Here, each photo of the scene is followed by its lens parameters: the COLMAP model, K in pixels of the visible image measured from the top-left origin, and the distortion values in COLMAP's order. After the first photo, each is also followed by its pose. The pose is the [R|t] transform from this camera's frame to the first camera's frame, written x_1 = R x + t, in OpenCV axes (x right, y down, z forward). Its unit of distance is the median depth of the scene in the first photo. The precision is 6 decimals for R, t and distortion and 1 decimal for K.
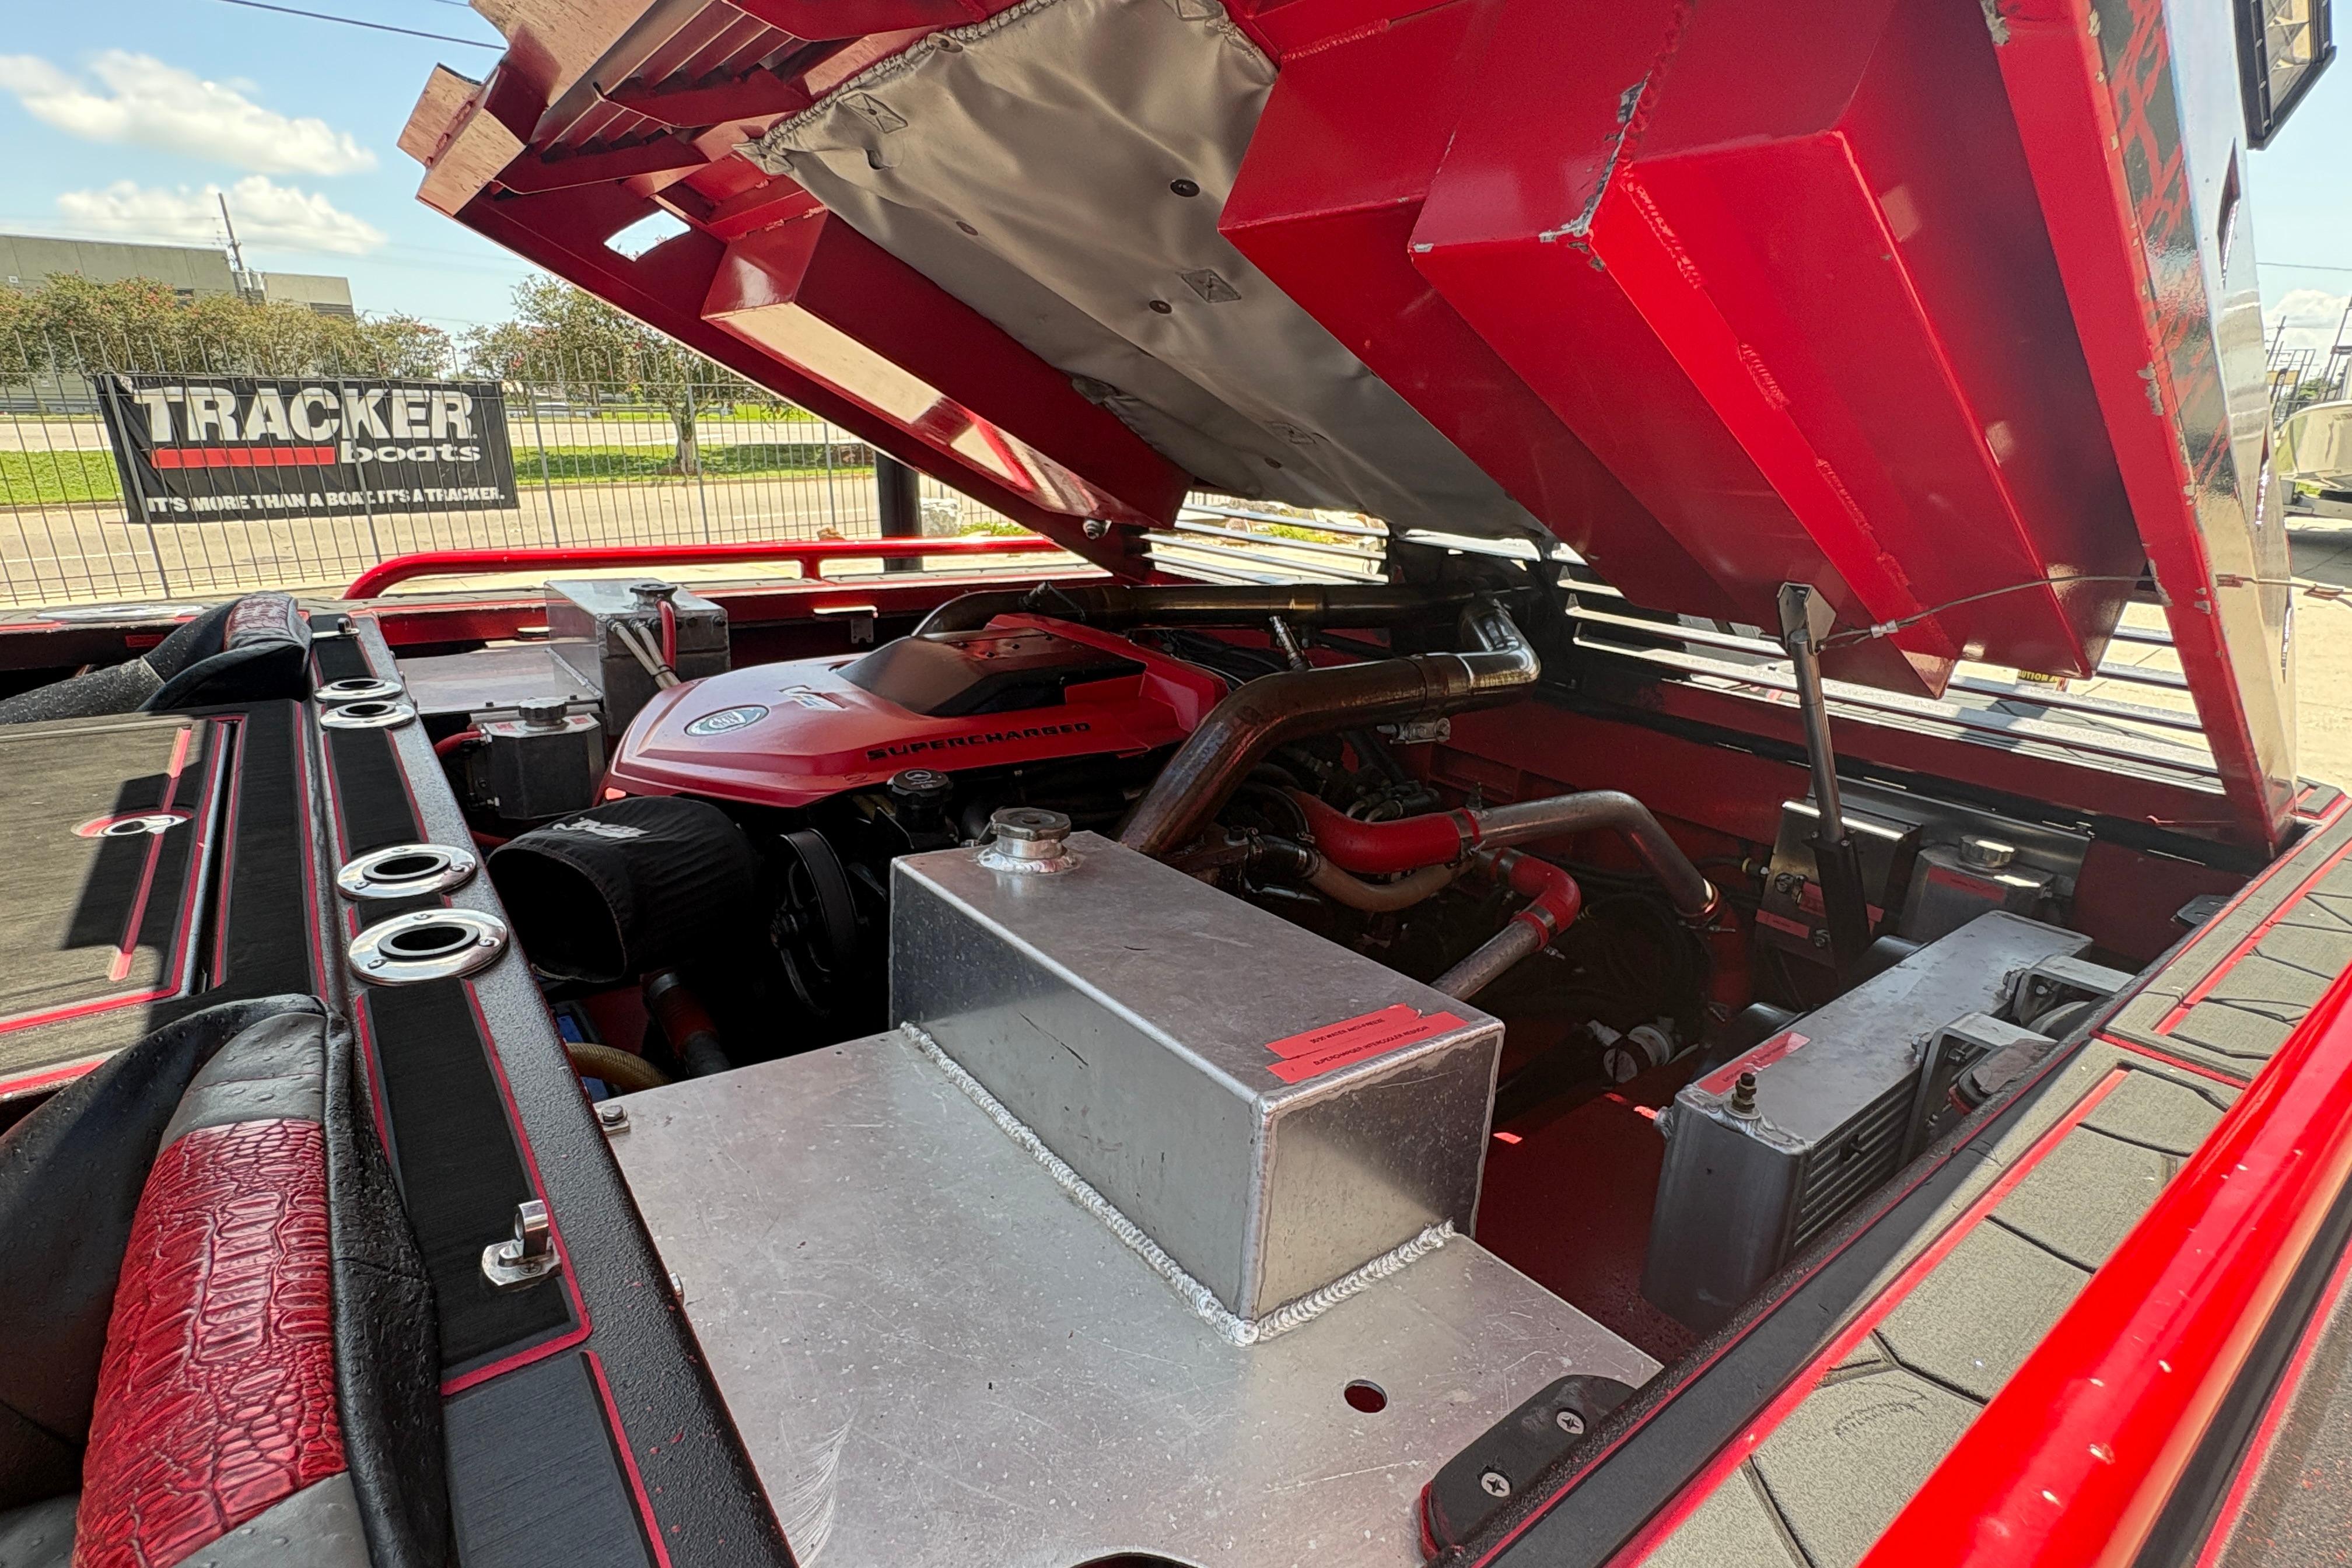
lens RADIAL K [[1108.0, 0, 1175.2], [0, 1108.0, 795.7], [0, 0, 1]] dist [0.001988, -0.000127]
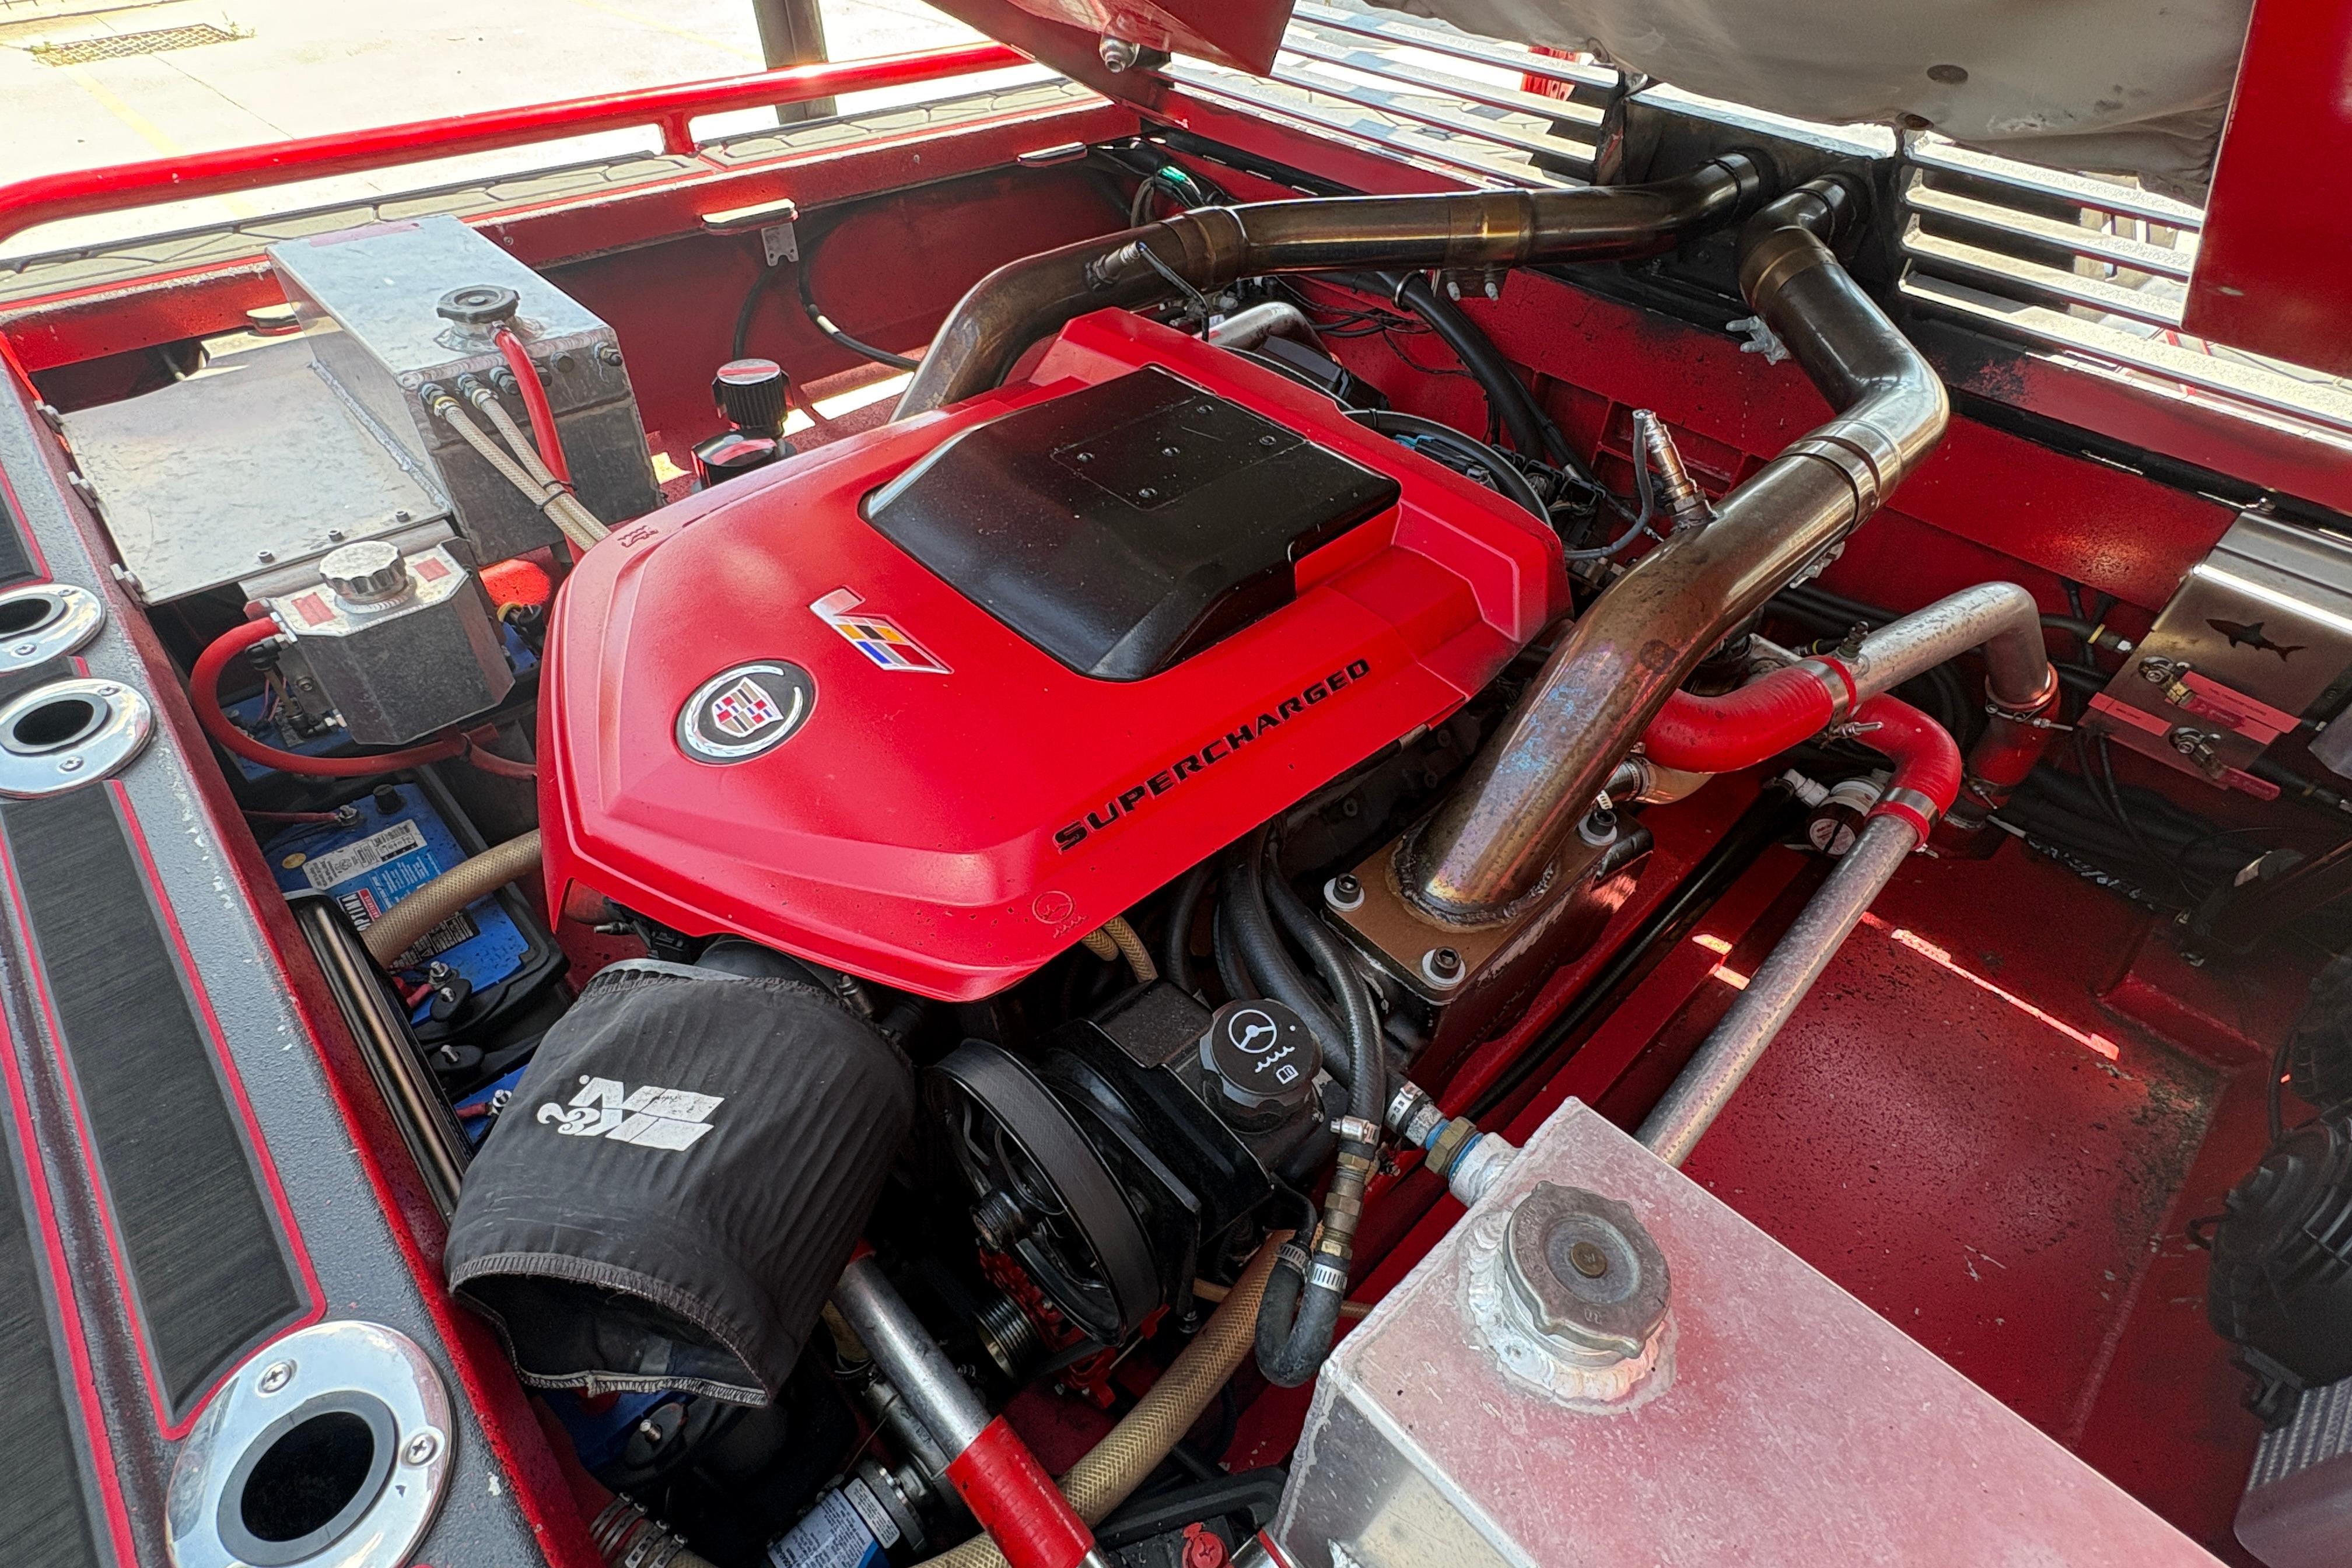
lens RADIAL K [[1108.0, 0, 1171.5], [0, 1108.0, 777.2], [0, 0, 1]] dist [0.001988, -0.000127]
pose [[0.994470, -0.078303, 0.069981, -0.176443], [0.040334, 0.900053, 0.433910, -0.208887], [-0.096963, -0.428688, 0.898234, 0.349457]]
